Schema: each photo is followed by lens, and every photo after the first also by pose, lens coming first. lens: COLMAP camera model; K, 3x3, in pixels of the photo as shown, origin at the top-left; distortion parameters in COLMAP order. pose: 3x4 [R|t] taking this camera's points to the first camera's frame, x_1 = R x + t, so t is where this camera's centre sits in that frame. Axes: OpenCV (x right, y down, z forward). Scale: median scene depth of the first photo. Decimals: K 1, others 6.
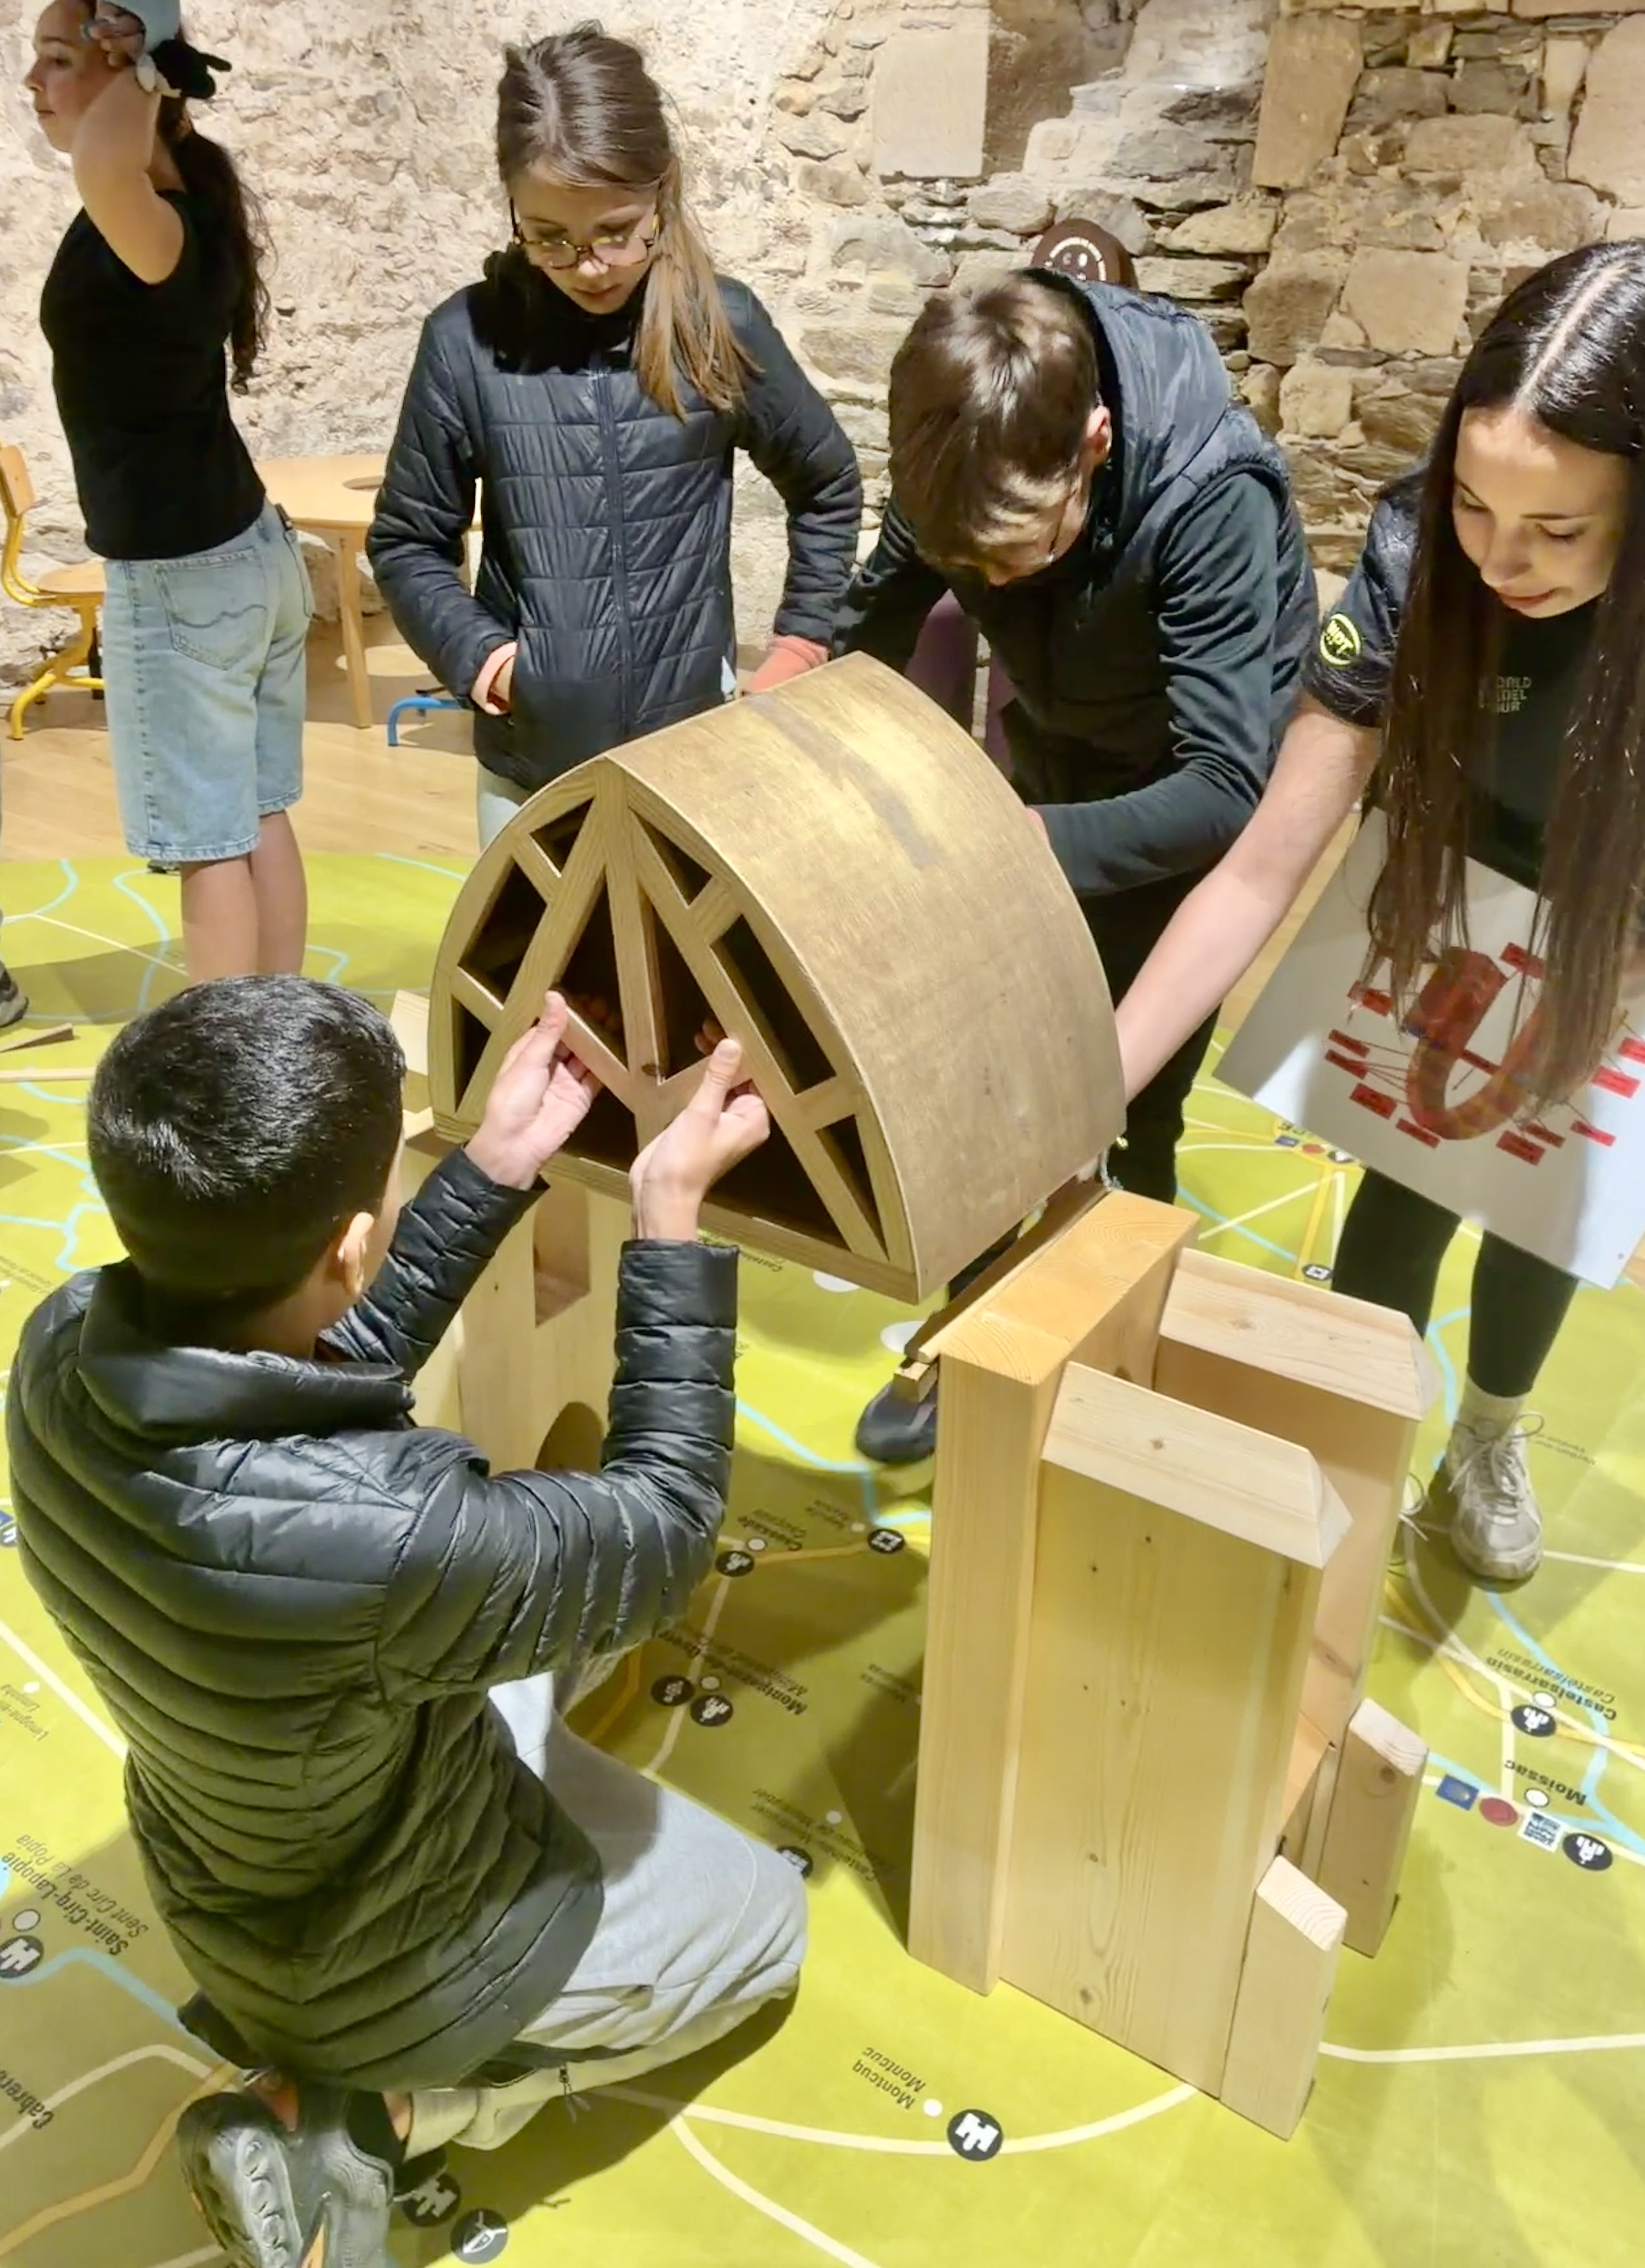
lens RADIAL K [[1909.7, 0, 822.5], [0, 1909.7, 1134.0], [0, 0, 1]] dist [0.088902, -0.098512]
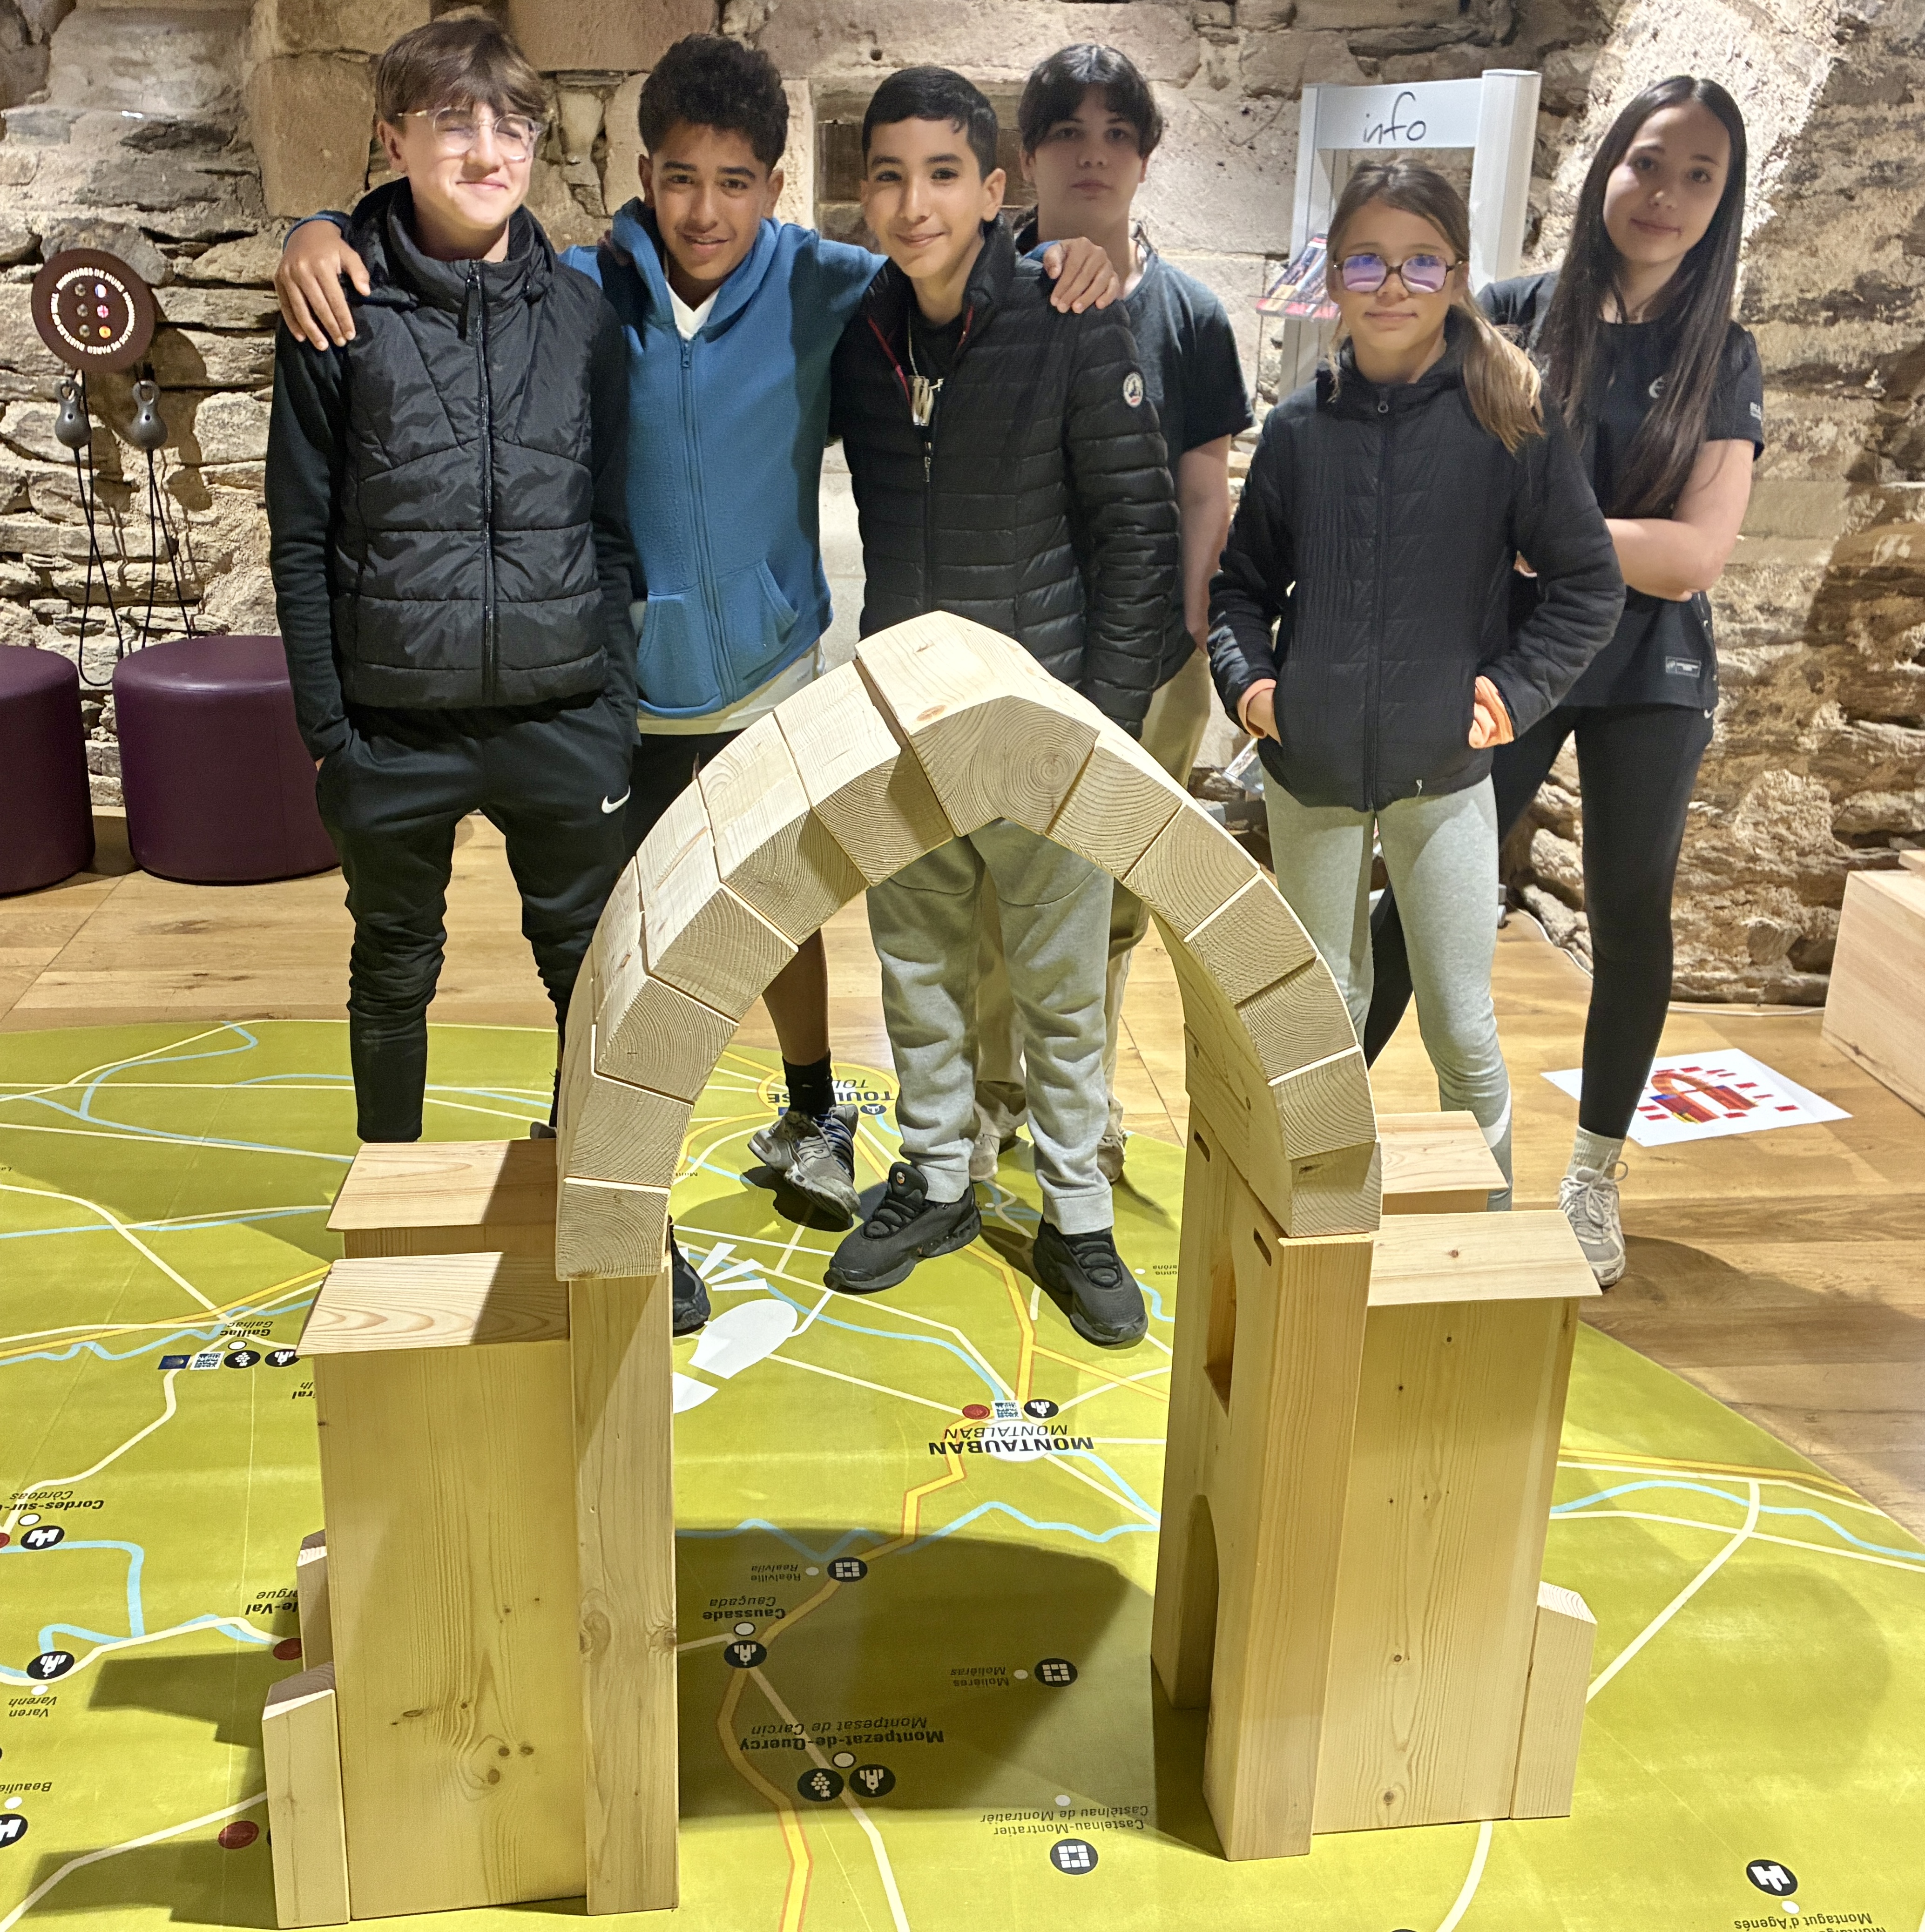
lens RADIAL K [[2156.5, 0, 936.7], [0, 2156.5, 918.0], [0, 0, 1]] dist [0.023774, 0.007115]
pose [[0.744497, -0.210422, 0.633599, -0.282977], [0.289672, 0.956859, -0.022594, -0.032782], [-0.601510, 0.200357, 0.773332, 0.035374]]
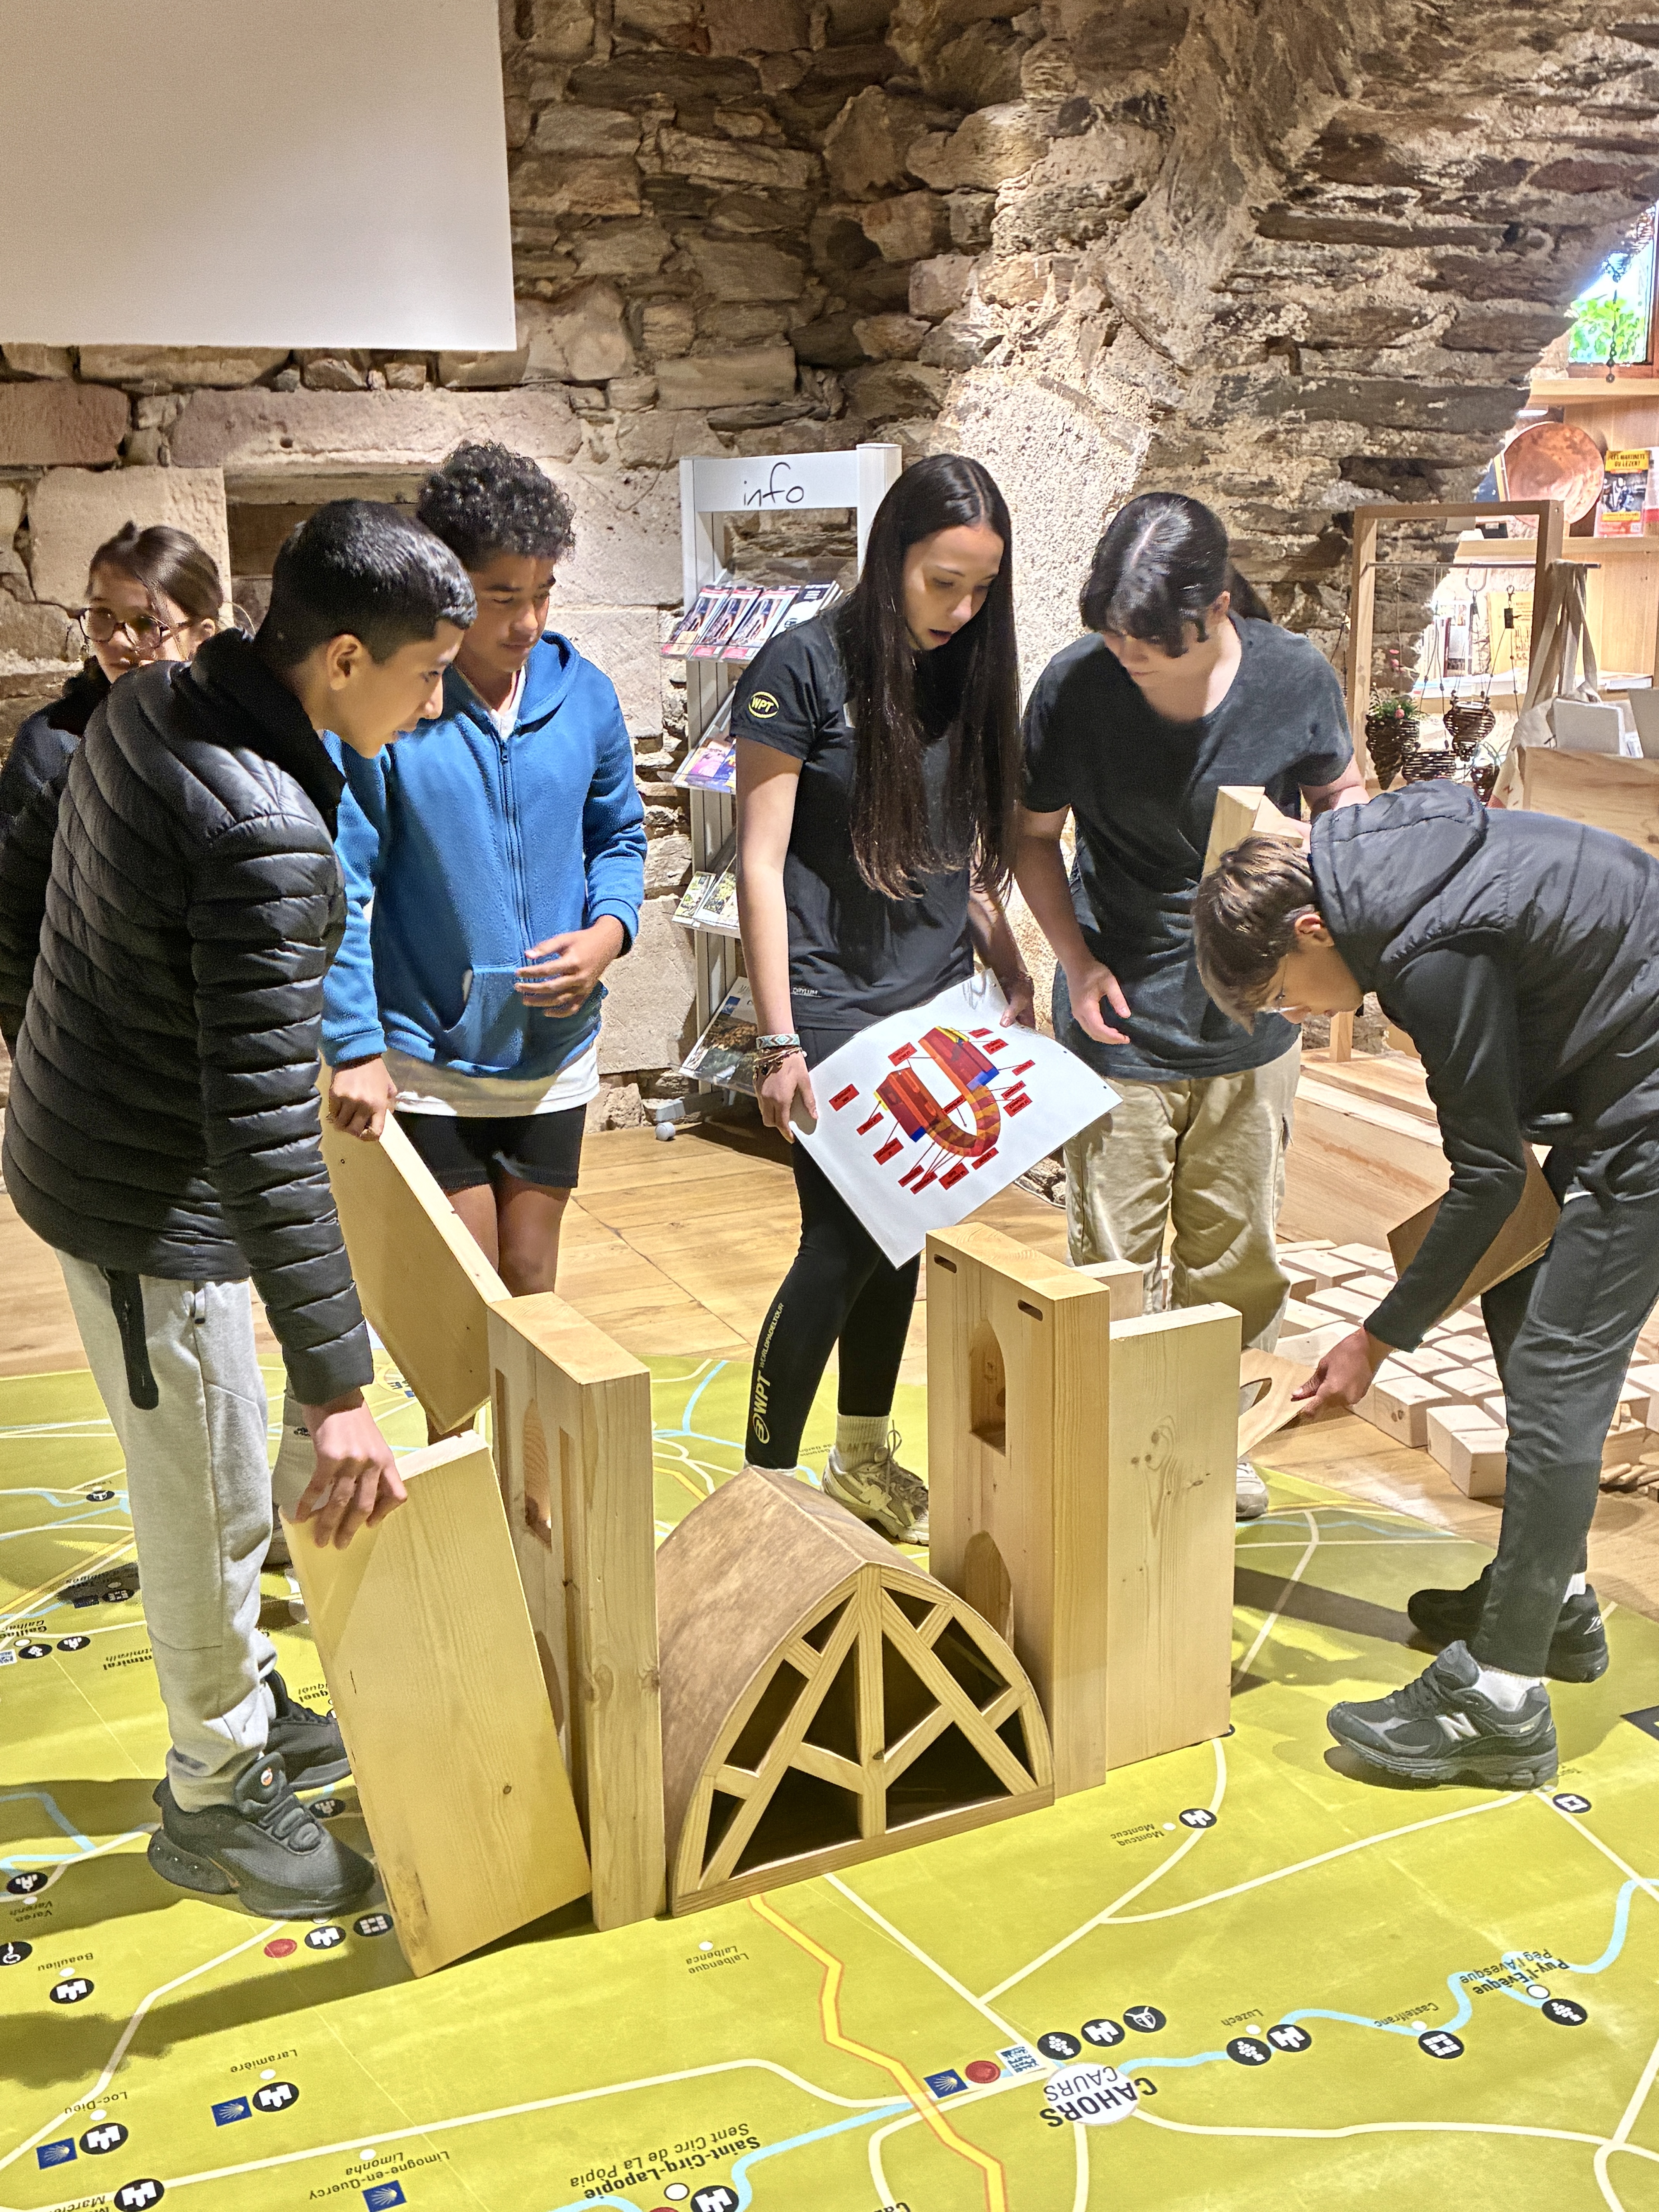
lens RADIAL K [[2351.0, 0, 829.5], [0, 2351.0, 1106.0], [0, 0, 1]] dist [0.010849, 0.032362]
pose [[0.493363, -0.228664, 0.839230, -0.518054], [0.417202, 0.908811, 0.002359, -0.035902], [-0.763240, 0.348965, 0.543772, 0.017944]]
